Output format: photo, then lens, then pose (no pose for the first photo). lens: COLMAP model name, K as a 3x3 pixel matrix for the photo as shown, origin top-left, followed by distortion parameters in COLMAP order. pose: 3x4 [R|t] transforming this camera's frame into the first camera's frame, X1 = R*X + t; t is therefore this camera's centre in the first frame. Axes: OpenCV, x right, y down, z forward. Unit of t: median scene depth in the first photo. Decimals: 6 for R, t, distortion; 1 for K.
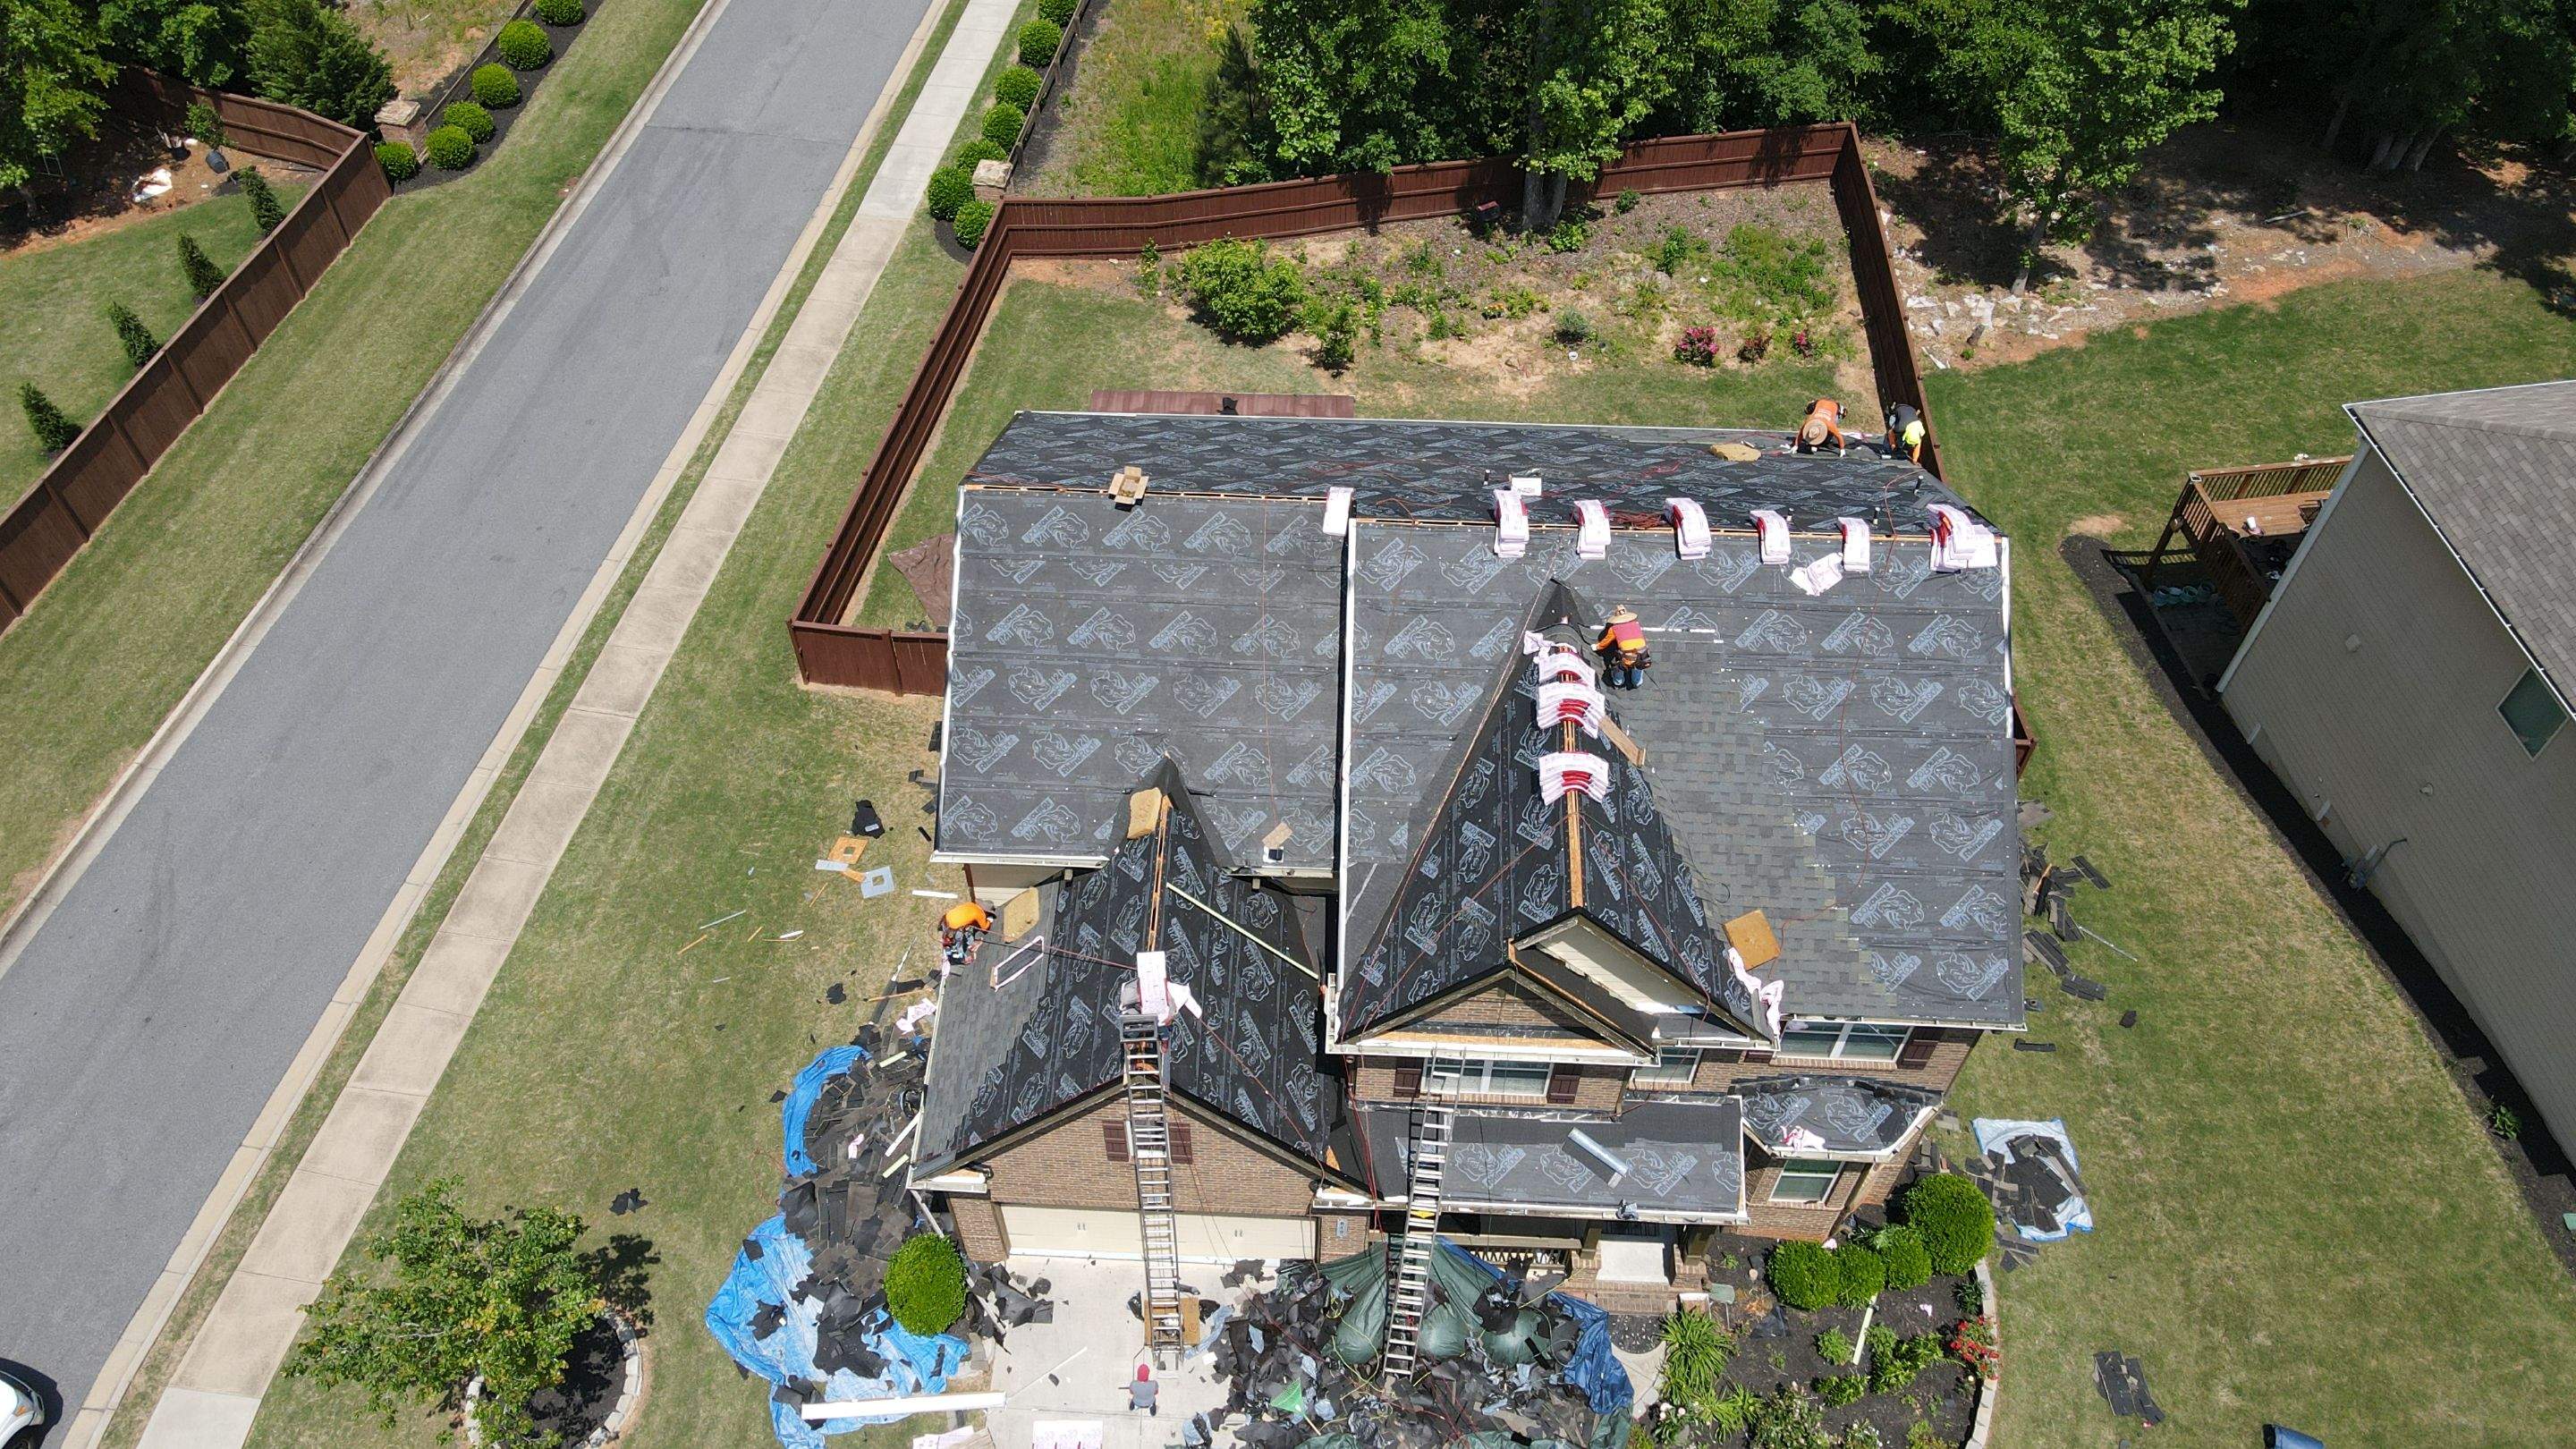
lens RADIAL K [[1902.6, 0, 1257.0], [0, 1902.6, 695.1], [0, 0, 1]] dist [-0.025597, 0.074819]
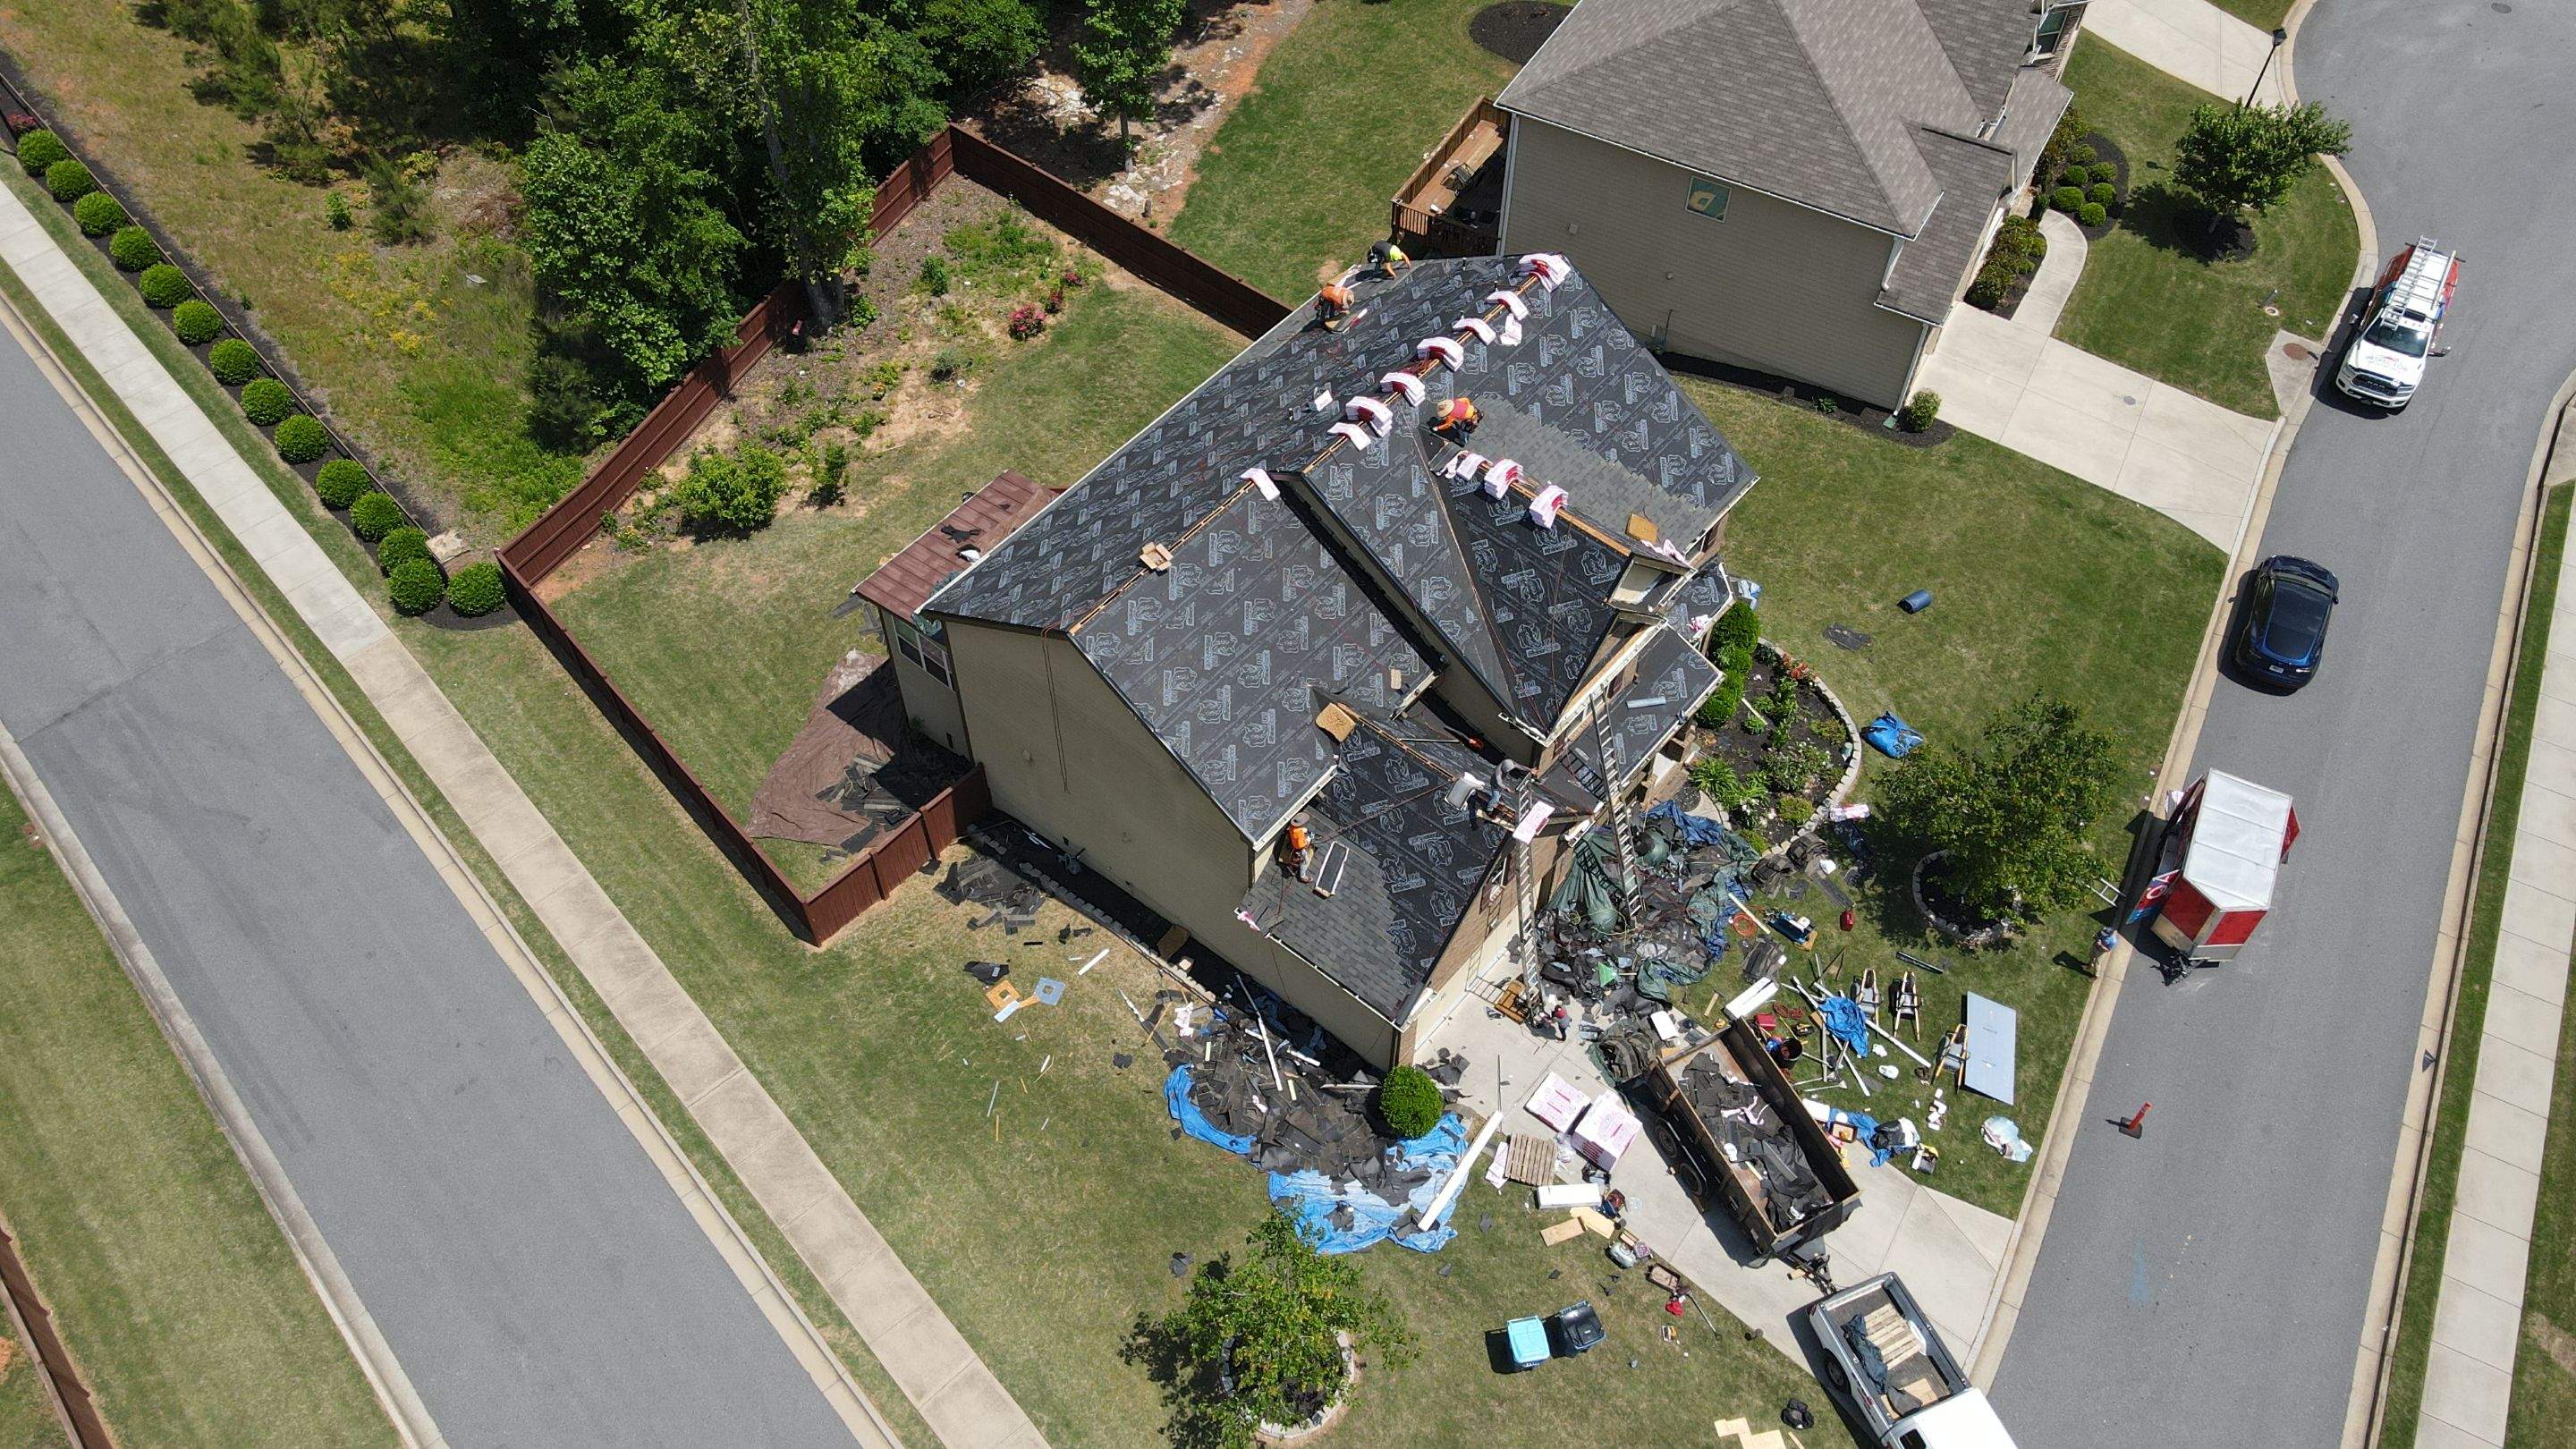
lens RADIAL K [[1902.6, 0, 1257.0], [0, 1902.6, 695.1], [0, 0, 1]] dist [-0.025597, 0.074819]
pose [[0.616313, -0.617666, 0.488515, -0.587389], [0.609691, 0.766879, 0.200435, -0.206712], [-0.498434, 0.174313, 0.849223, -0.129853]]
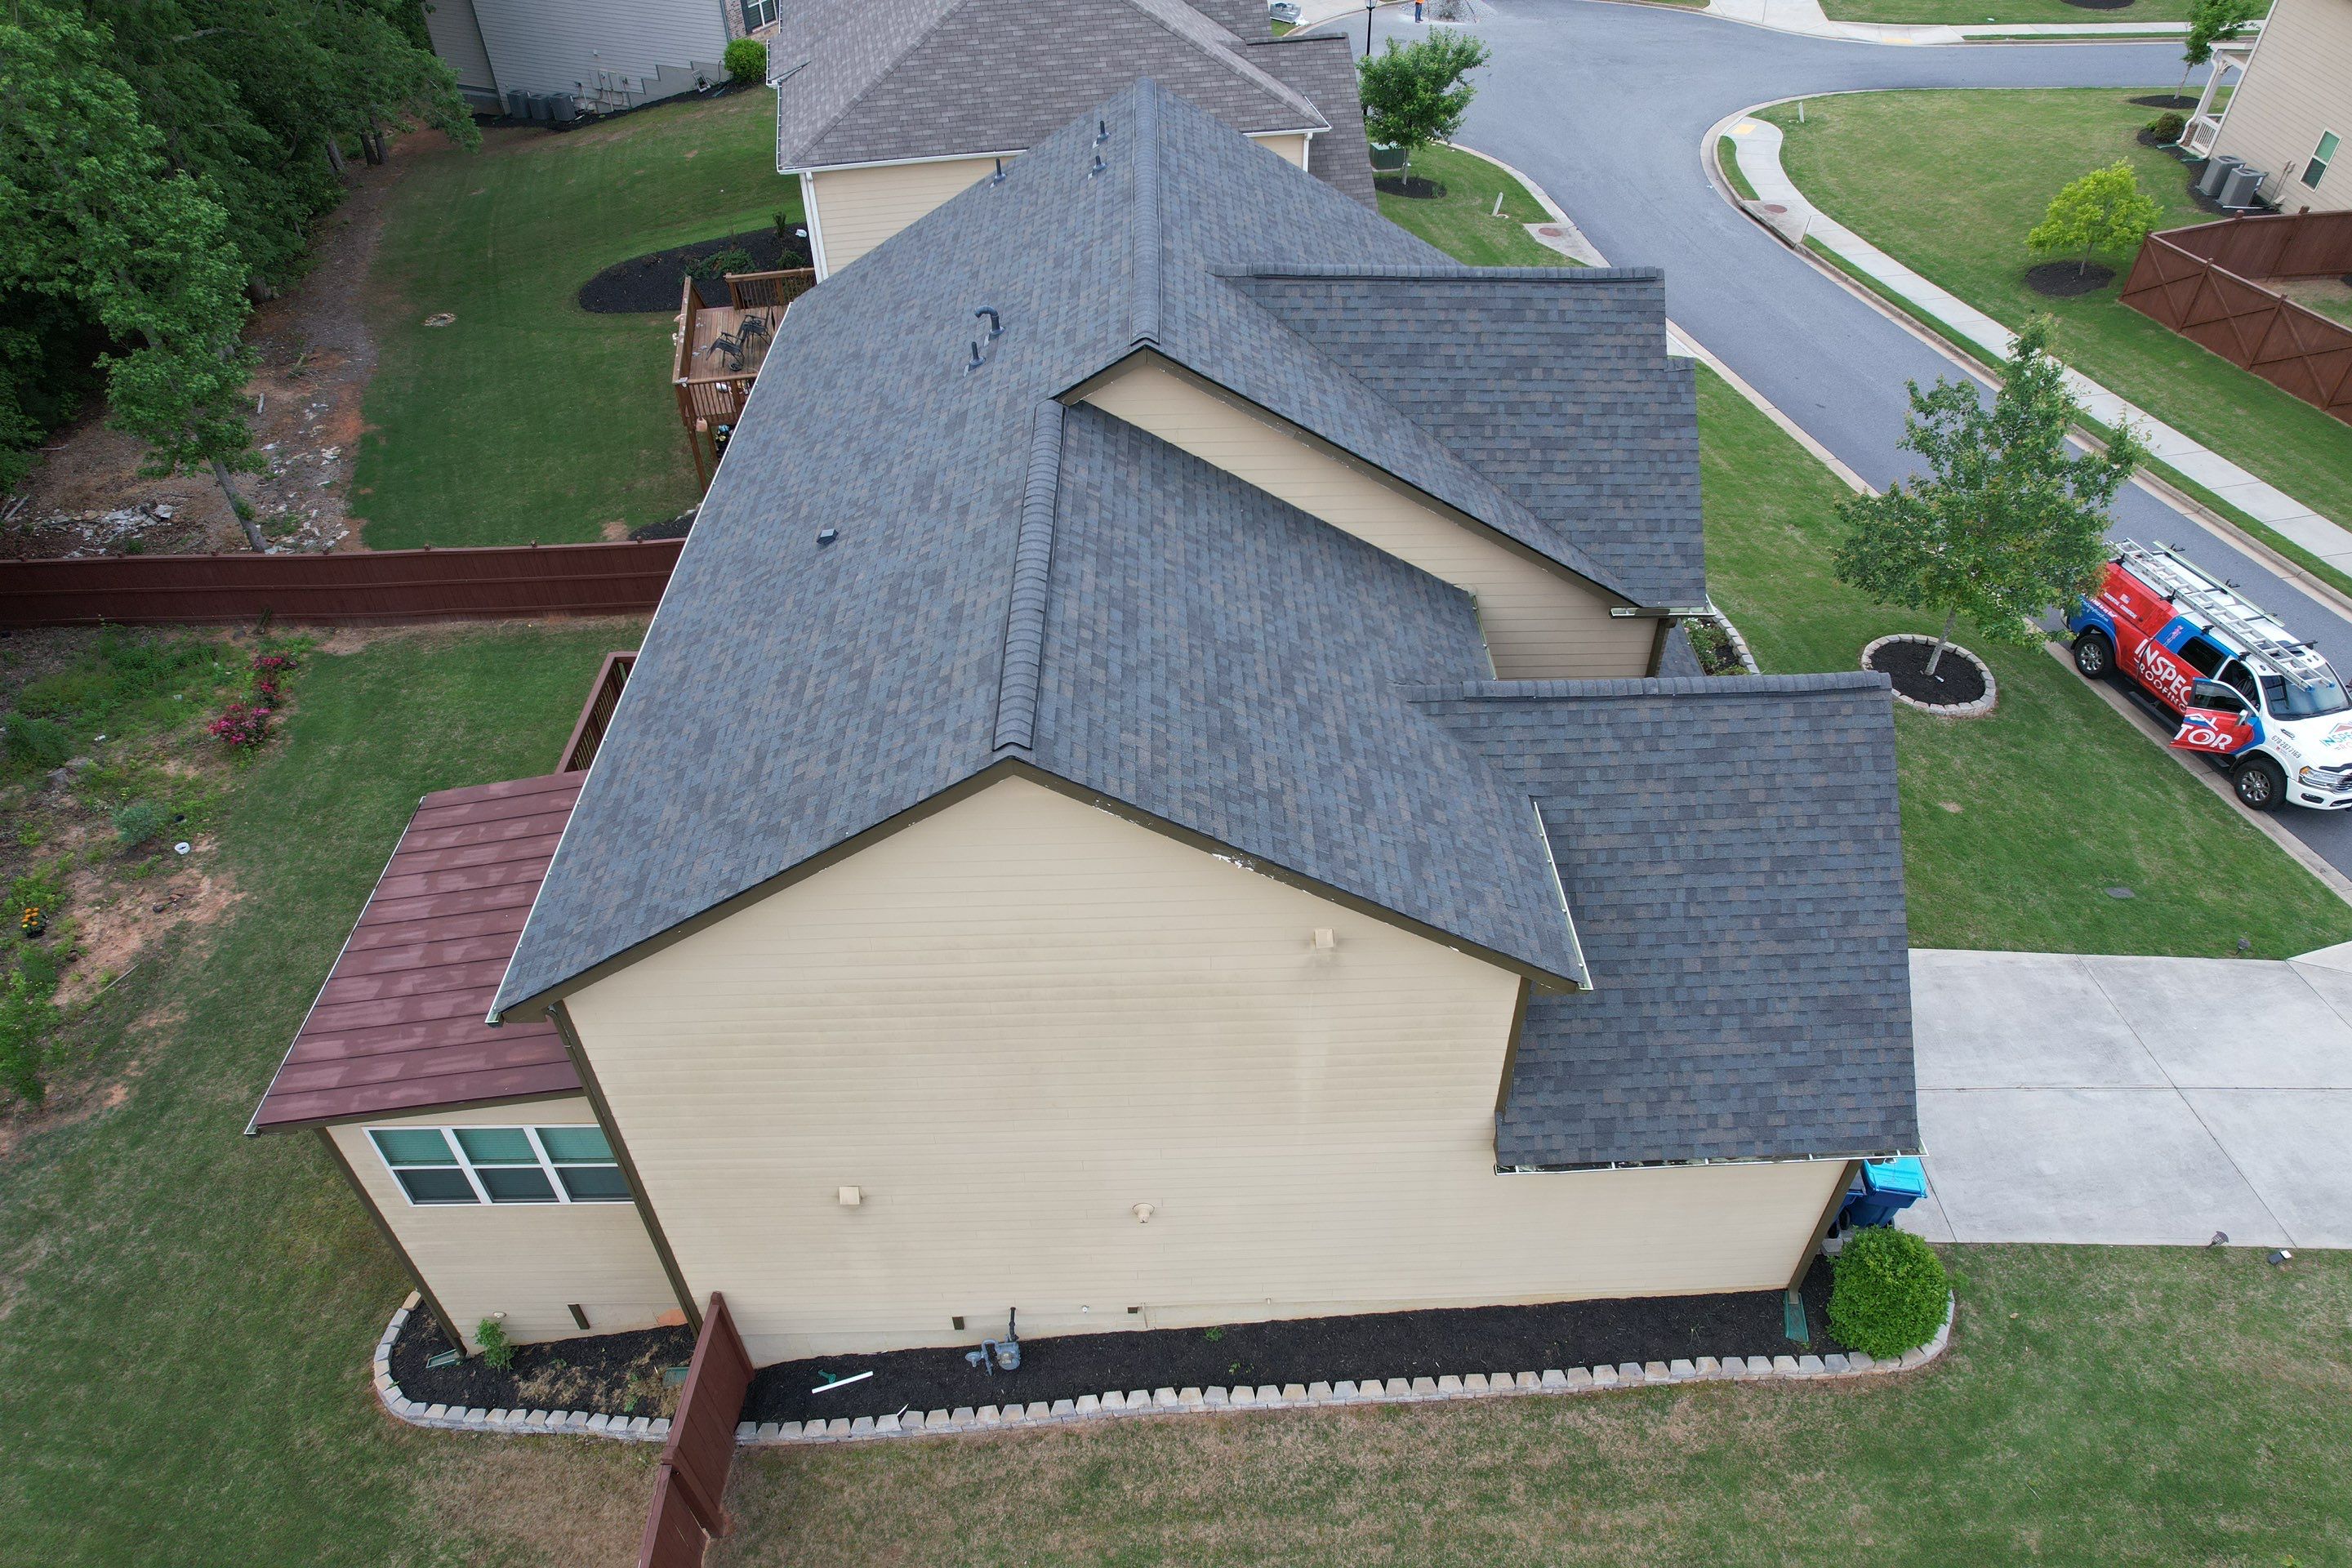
lens RADIAL K [[1503.9, 0, 1184.8], [0, 1503.9, 772.5], [0, 0, 1]] dist [-0.077835, 0.069070]
pose [[-0.070782, -0.644384, 0.761420, -0.359213], [0.774743, 0.445295, 0.448870, -0.198211], [-0.628301, 0.621677, 0.467713, 0.649847]]
